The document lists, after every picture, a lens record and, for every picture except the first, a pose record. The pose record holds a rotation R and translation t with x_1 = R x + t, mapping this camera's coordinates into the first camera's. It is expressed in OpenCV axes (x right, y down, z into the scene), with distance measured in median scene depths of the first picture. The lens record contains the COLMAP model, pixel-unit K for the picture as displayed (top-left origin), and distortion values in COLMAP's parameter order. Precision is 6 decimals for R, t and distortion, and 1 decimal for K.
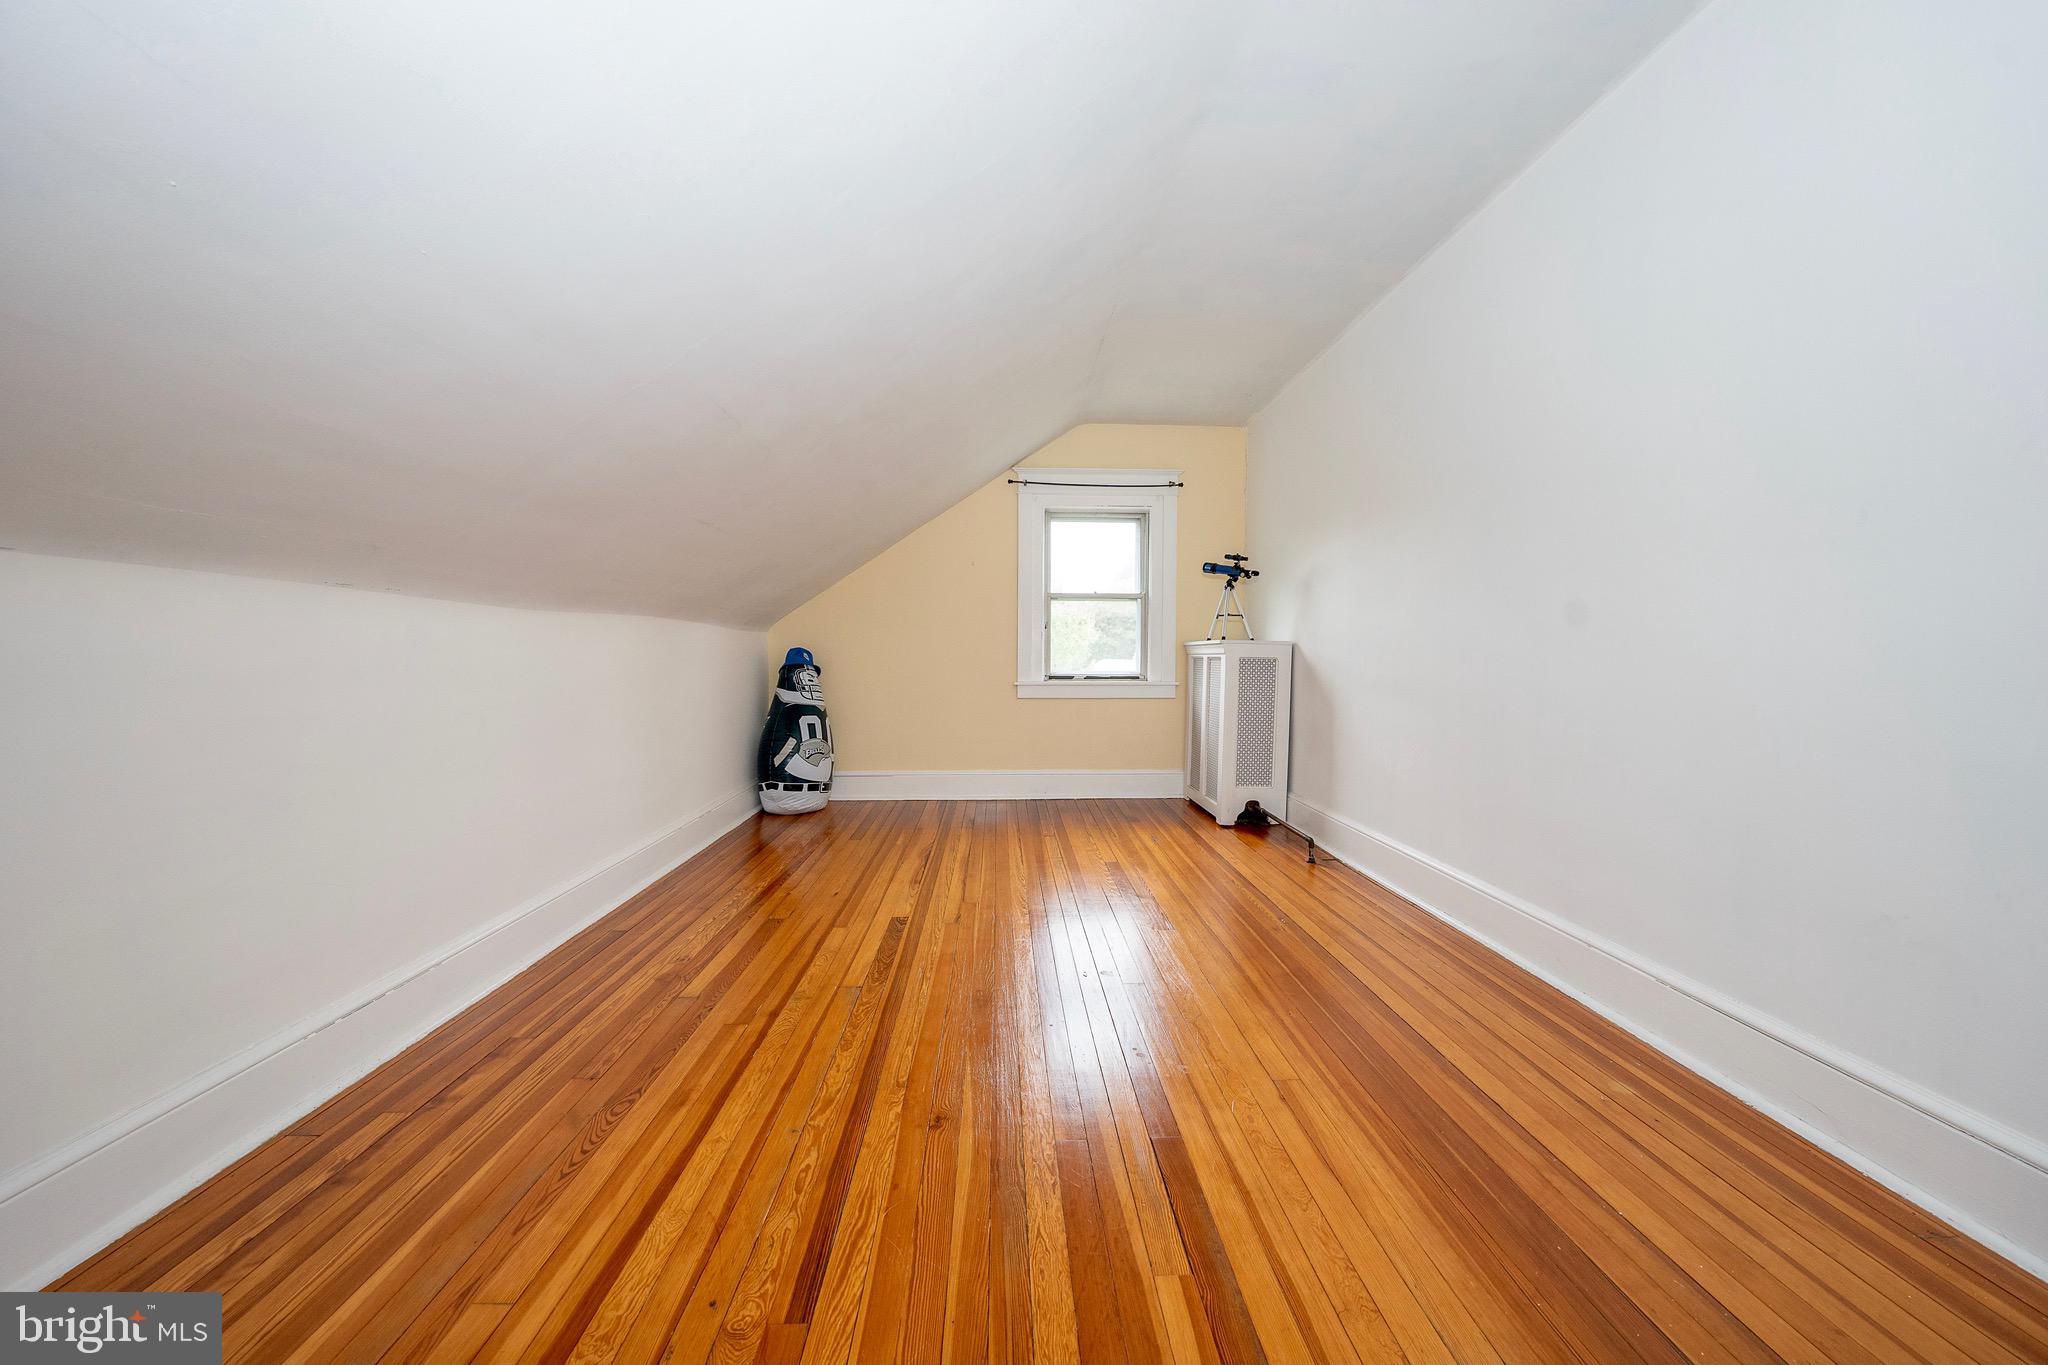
lens RADIAL K [[705.0, 0, 1025.0], [0, 705.0, 676.3], [0, 0, 1]] dist [-0.029823, 0.006698]
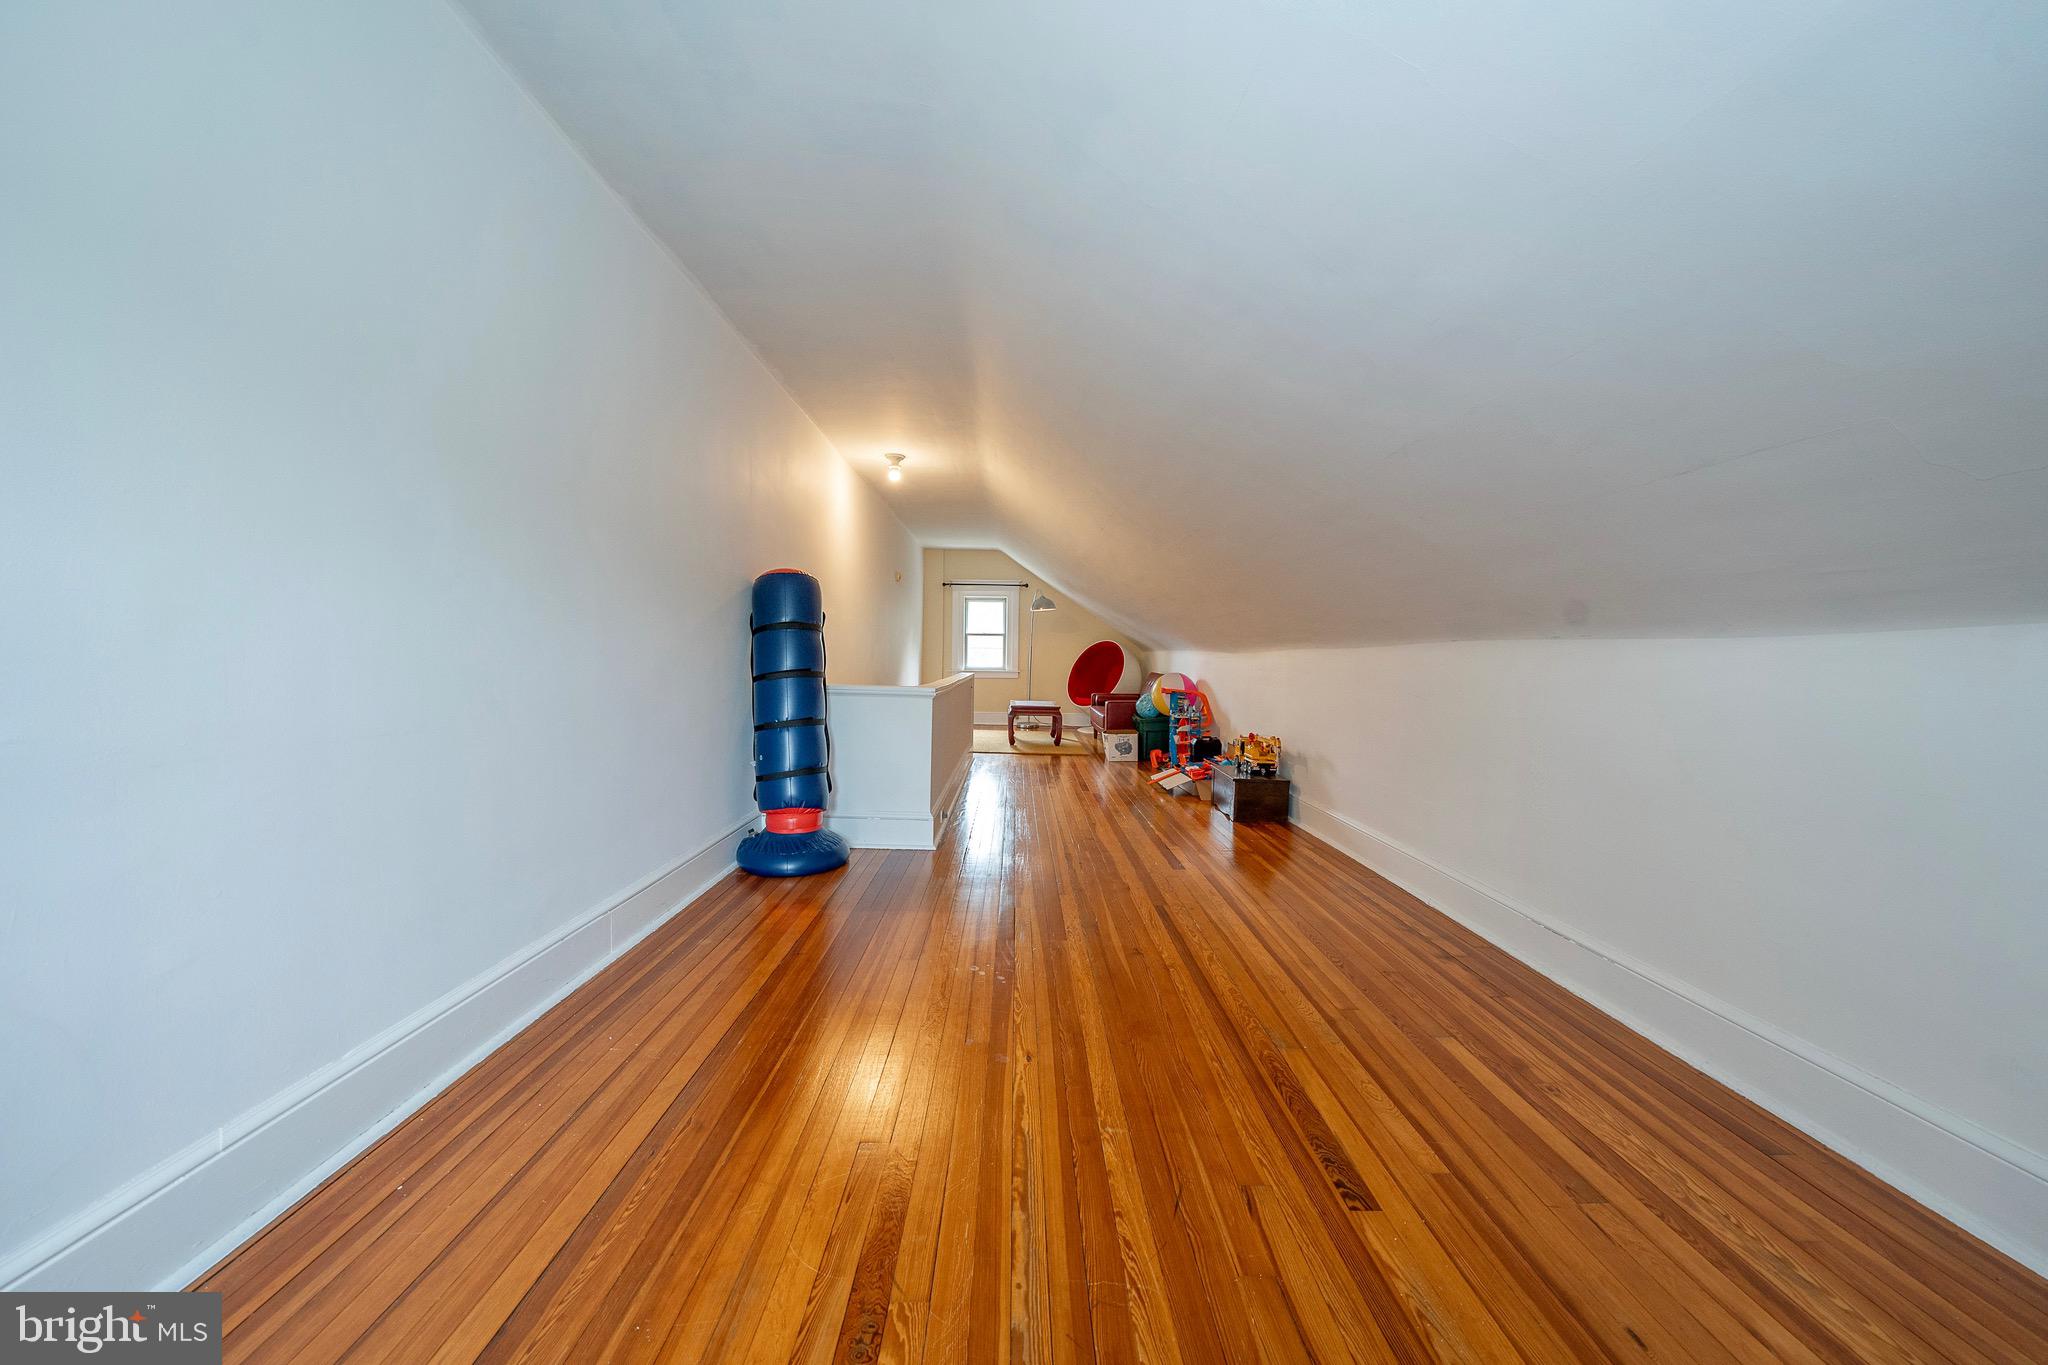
lens RADIAL K [[705.0, 0, 1025.0], [0, 705.0, 676.3], [0, 0, 1]] dist [-0.029823, 0.006698]
pose [[-0.999429, -0.022359, 0.025314, 0.073370], [-0.020806, 0.997979, 0.060036, -0.076225], [-0.026606, 0.059475, -0.997875, 1.667454]]
